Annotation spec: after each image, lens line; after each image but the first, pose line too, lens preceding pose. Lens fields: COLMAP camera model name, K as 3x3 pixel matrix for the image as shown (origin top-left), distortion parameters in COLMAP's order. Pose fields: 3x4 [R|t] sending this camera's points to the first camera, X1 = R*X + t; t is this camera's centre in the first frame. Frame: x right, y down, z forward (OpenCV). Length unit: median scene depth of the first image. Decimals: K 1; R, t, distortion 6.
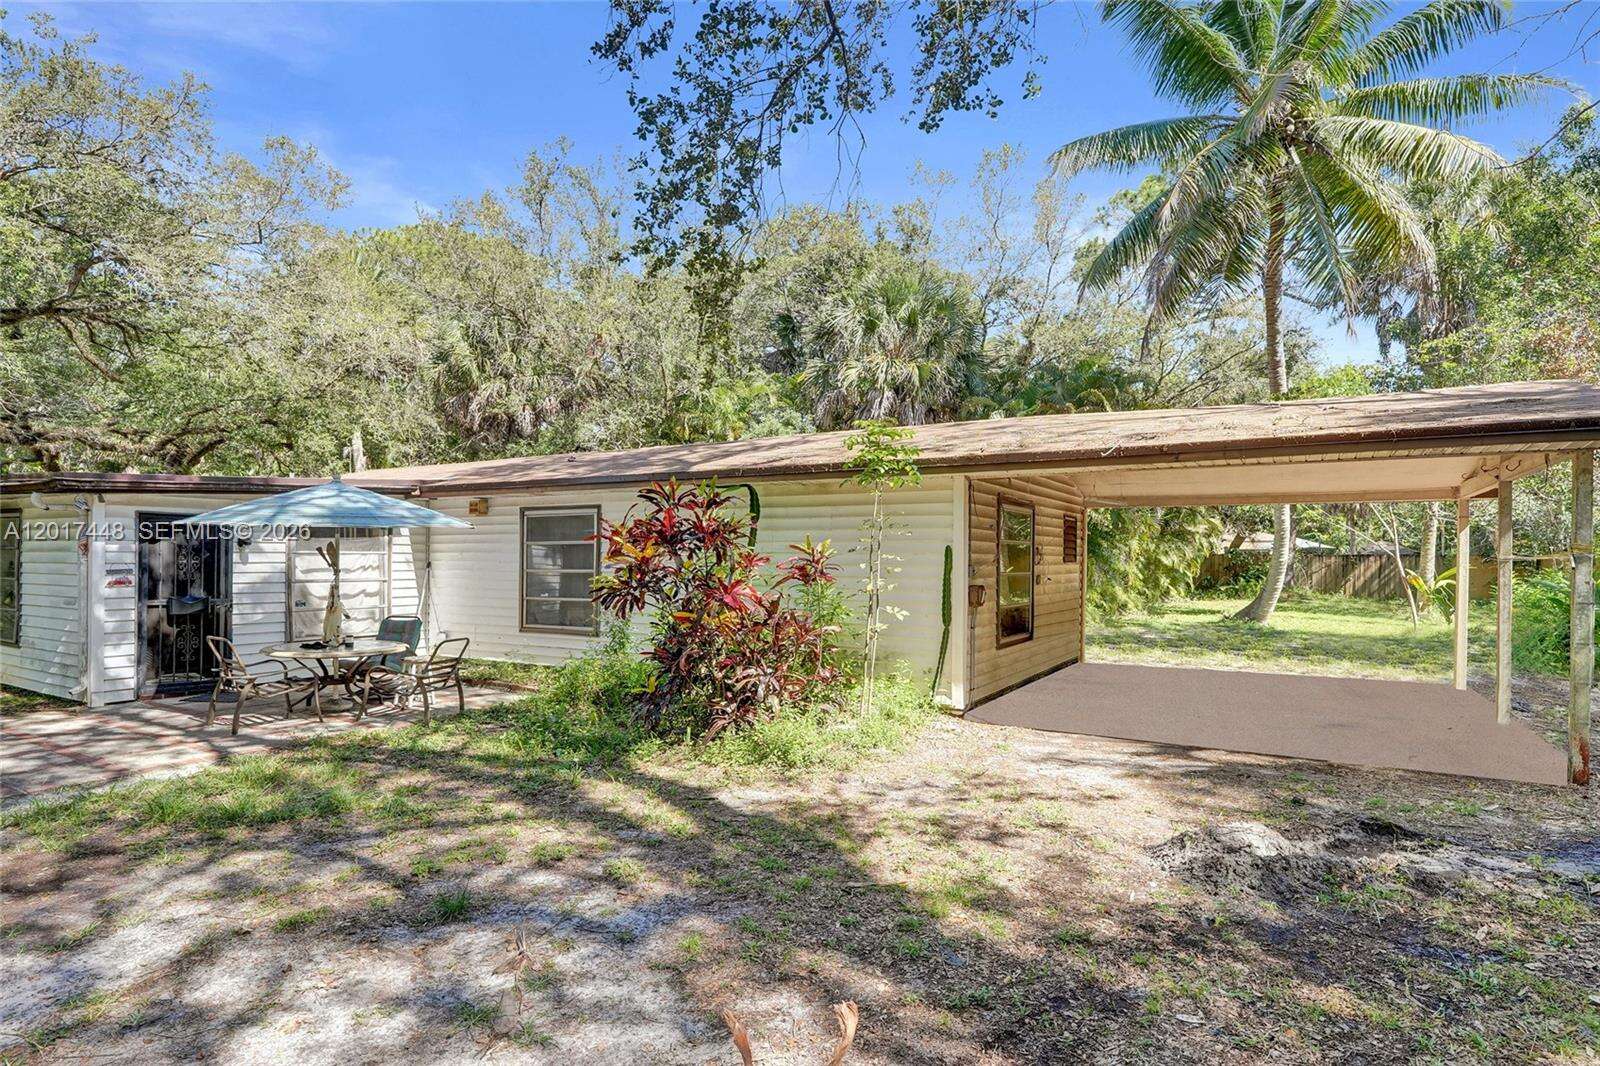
lens RADIAL K [[836.4, 0, 812.7], [0, 836.4, 562.6], [0, 0, 1]] dist [0.004431, -0.000238]
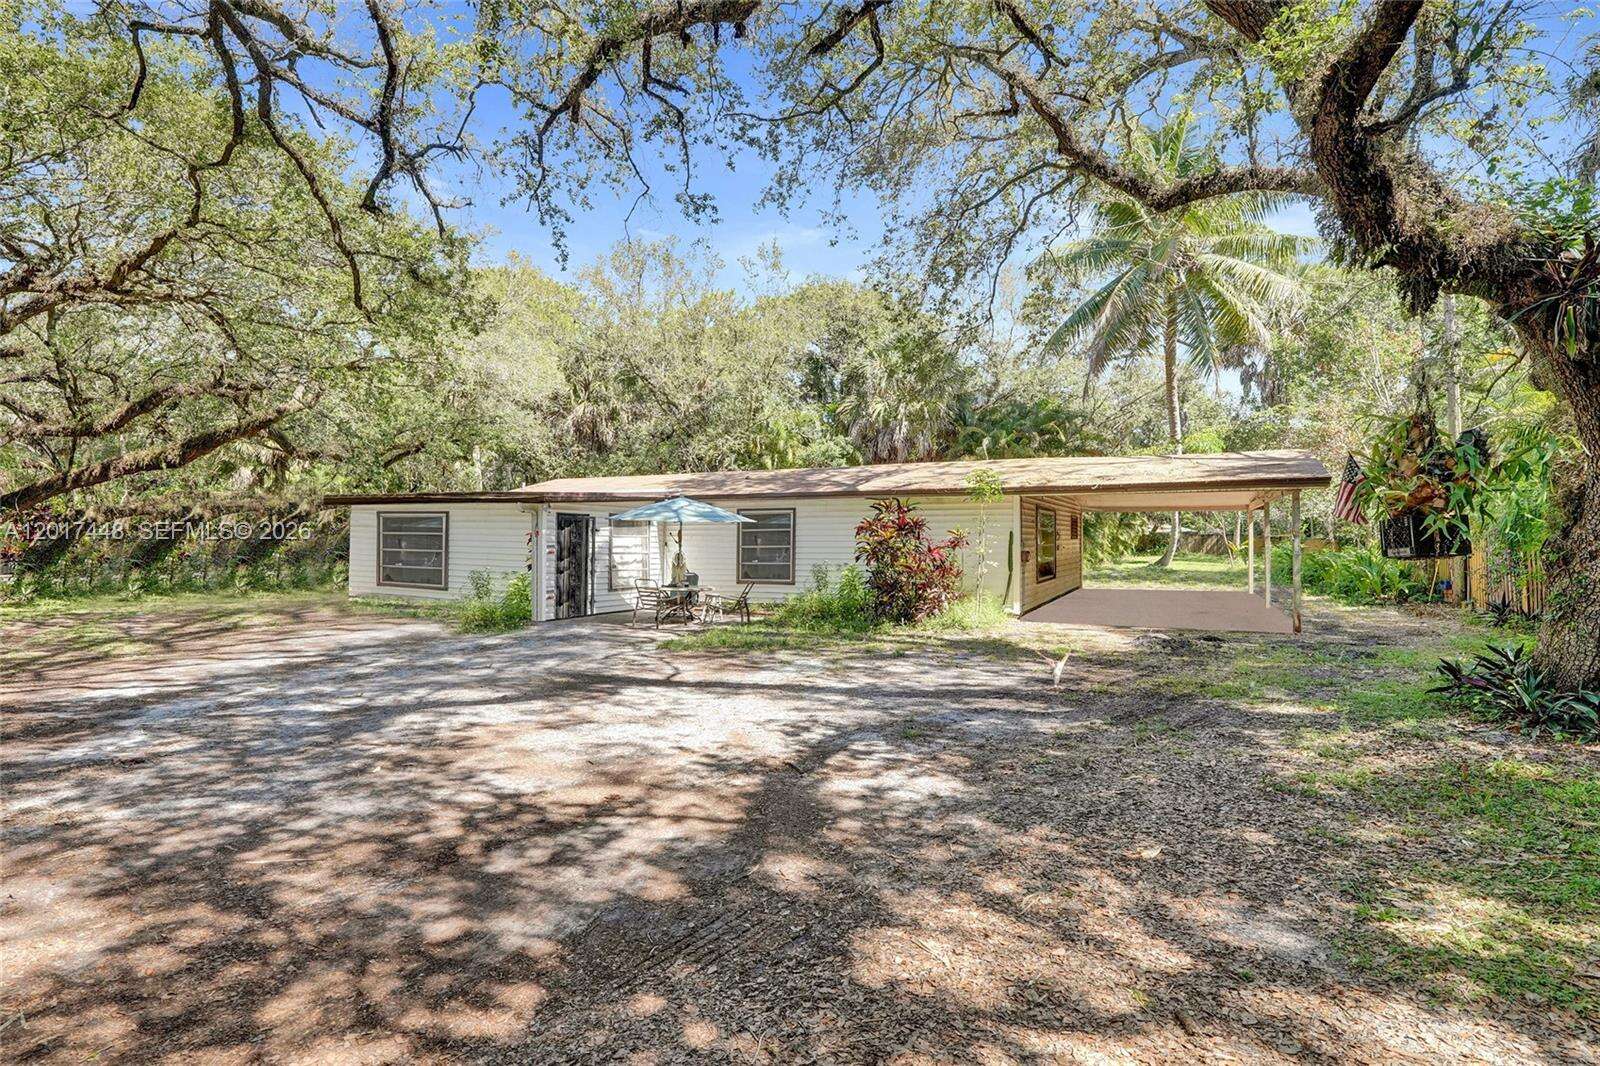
lens RADIAL K [[836.4, 0, 799.2], [0, 836.4, 530.5], [0, 0, 1]] dist [0.004431, -0.000238]
pose [[0.996745, -0.000674, 0.080616, -0.532798], [0.002597, 0.999714, -0.023755, 0.026141], [-0.080577, 0.023887, 0.996462, -0.986247]]
